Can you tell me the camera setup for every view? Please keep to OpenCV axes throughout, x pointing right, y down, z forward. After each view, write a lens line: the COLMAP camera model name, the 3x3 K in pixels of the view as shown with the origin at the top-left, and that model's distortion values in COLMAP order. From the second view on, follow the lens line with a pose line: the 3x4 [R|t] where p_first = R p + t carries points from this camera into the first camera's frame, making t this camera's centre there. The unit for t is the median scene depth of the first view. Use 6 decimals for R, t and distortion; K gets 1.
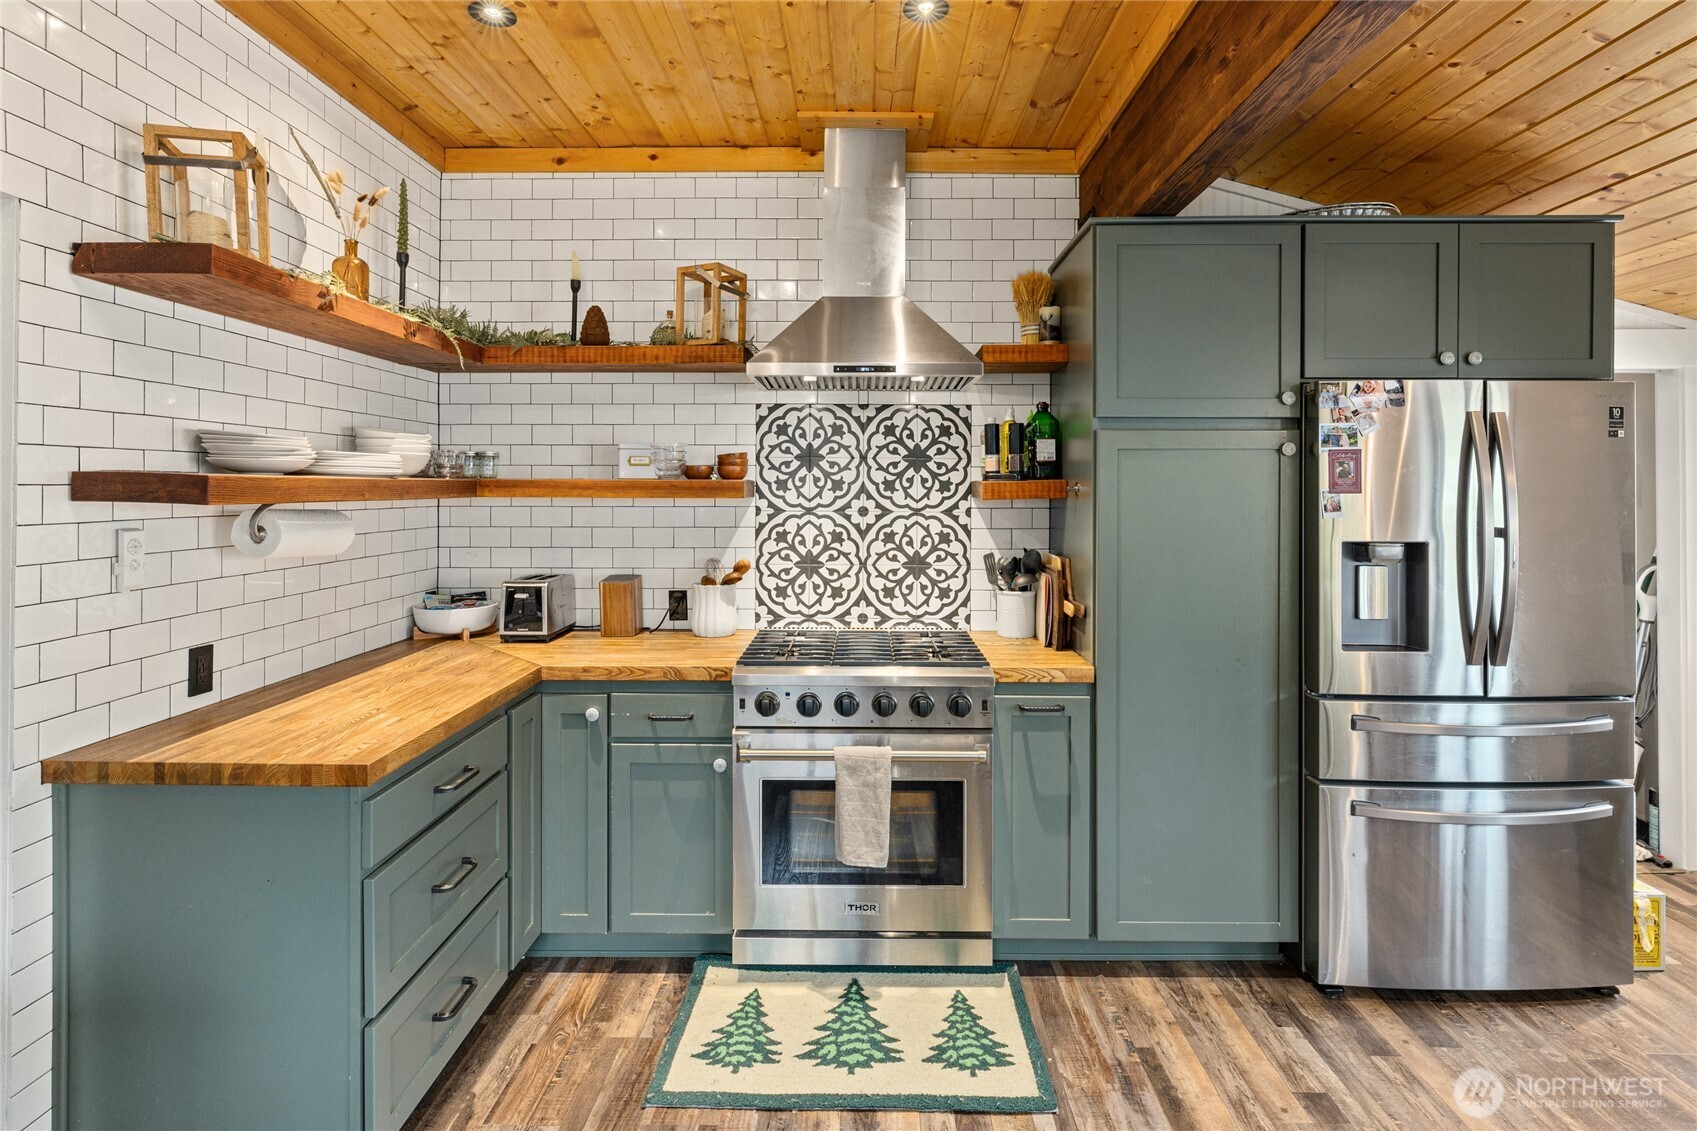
lens RADIAL K [[852.4, 0, 851.2], [0, 852.4, 498.9], [0, 0, 1]] dist [-0.000078, 0.000387]
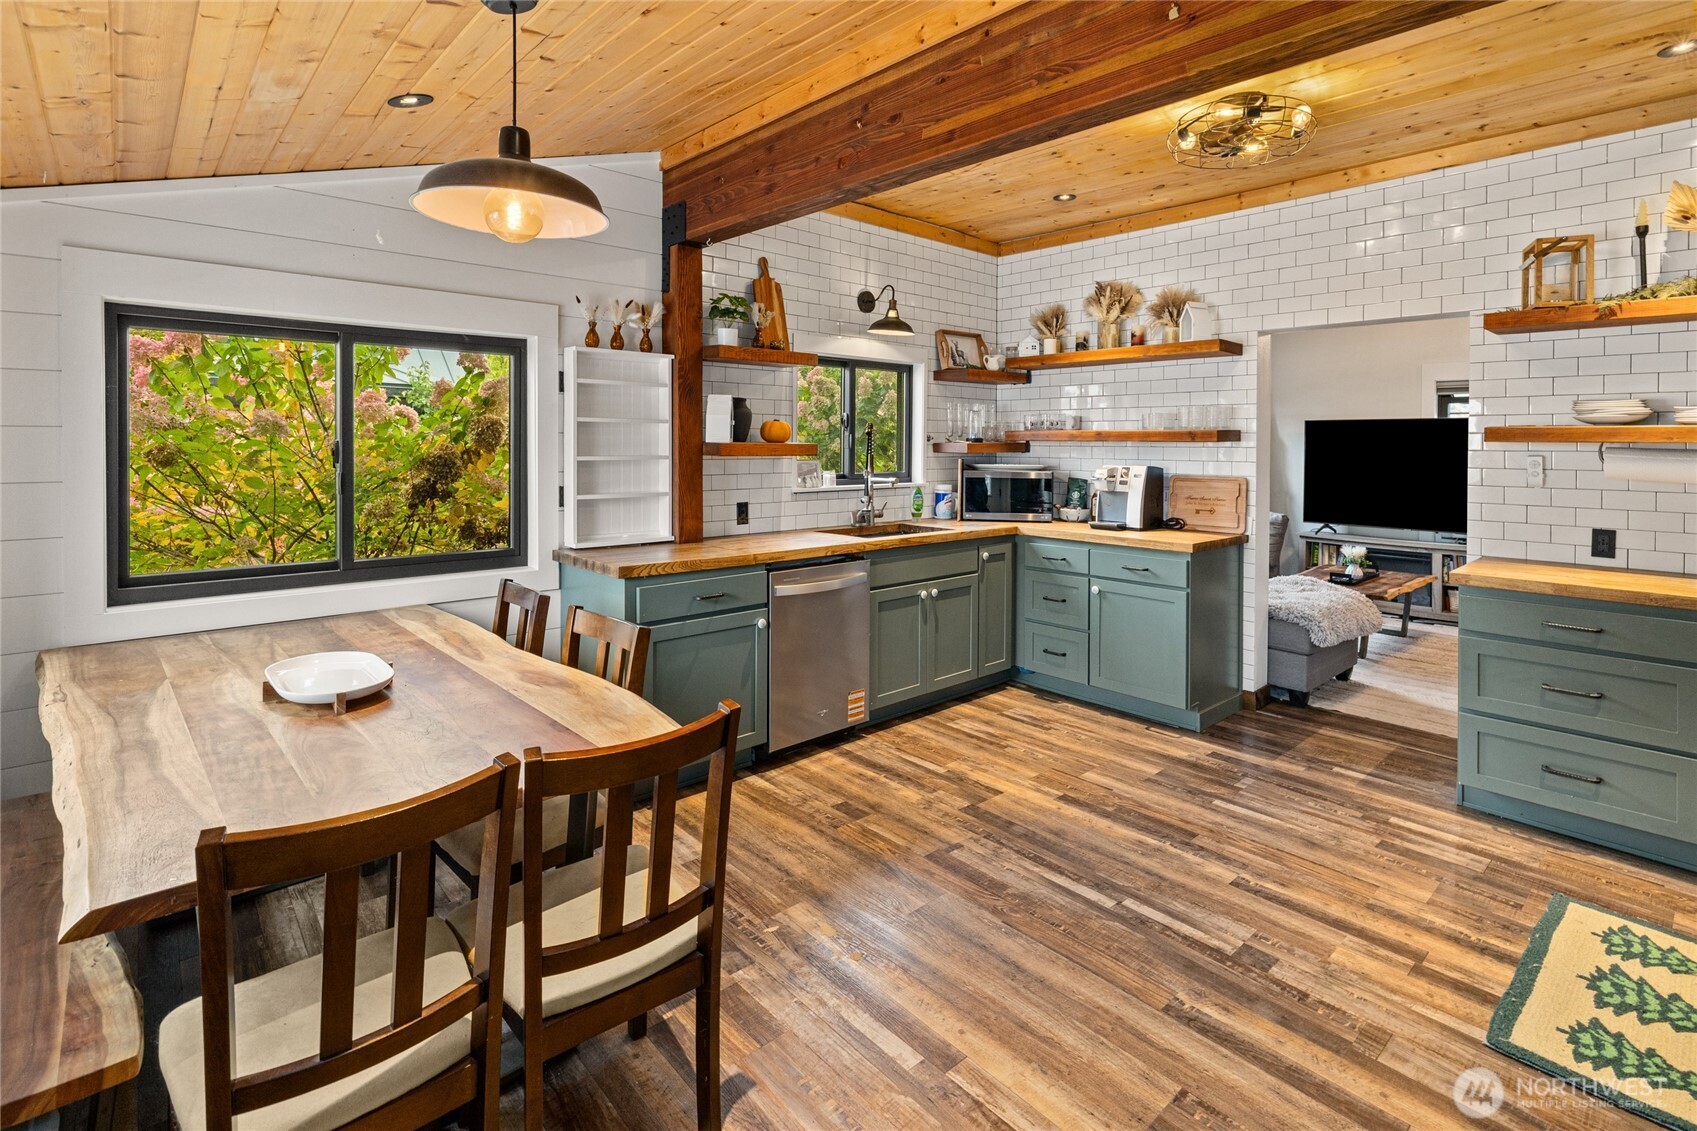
lens RADIAL K [[807.9, 0, 851.4], [0, 807.9, 456.9], [0, 0, 1]] dist [-0.000355, 0.000399]
pose [[-0.727168, 0.006222, -0.686432, 1.286468], [-0.016955, 0.999491, 0.027020, 0.012483], [0.686251, 0.031286, -0.726692, 1.038161]]
